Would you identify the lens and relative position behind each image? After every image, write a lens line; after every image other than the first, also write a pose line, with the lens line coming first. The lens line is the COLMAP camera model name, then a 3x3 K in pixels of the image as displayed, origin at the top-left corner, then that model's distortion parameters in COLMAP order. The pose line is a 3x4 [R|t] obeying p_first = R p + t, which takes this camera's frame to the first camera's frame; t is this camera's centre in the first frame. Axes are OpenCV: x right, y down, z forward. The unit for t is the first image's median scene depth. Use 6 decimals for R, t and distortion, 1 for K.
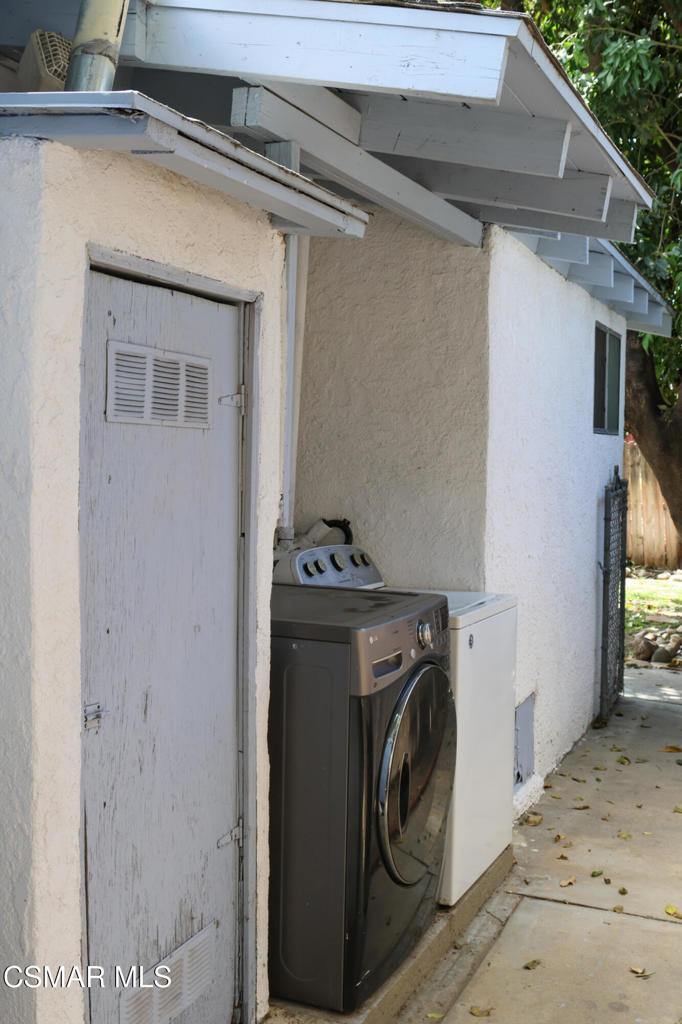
lens RADIAL K [[1122.9, 0, 341.0], [0, 1122.9, 512.0], [0, 0, 1]] dist [-0.062269, -0.006684]
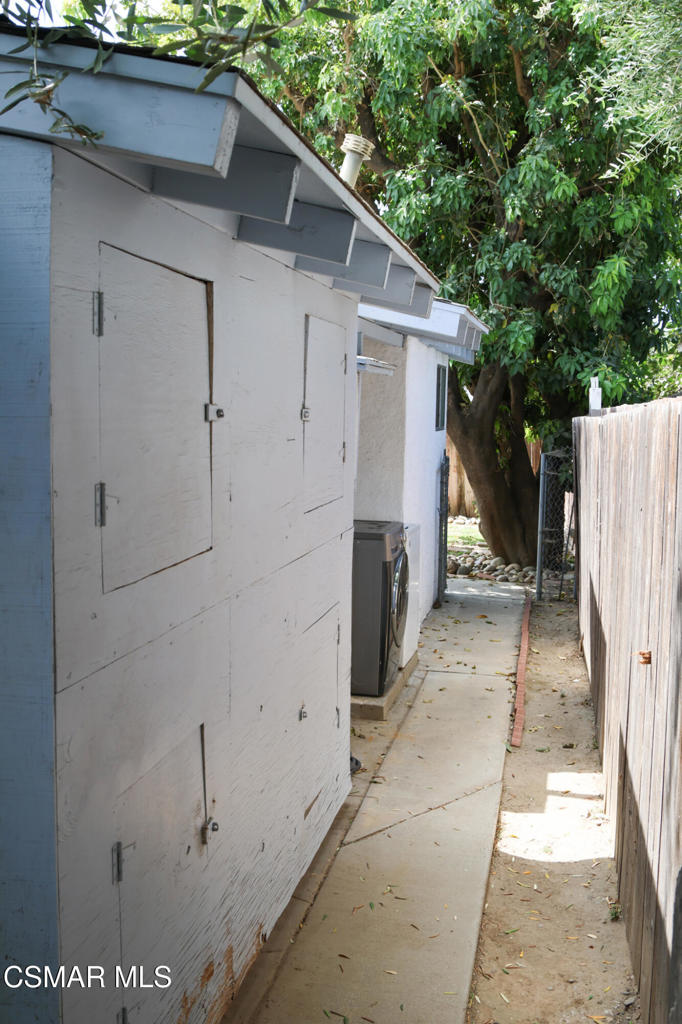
lens RADIAL K [[1216.6, 0, 341.0], [0, 1216.6, 512.0], [0, 0, 1]] dist [0.006964, 0.007512]
pose [[0.973768, -0.013905, 0.227118, -0.321729], [0.004564, 0.999124, 0.041604, -0.025465], [-0.227497, -0.039477, 0.972978, -0.732305]]
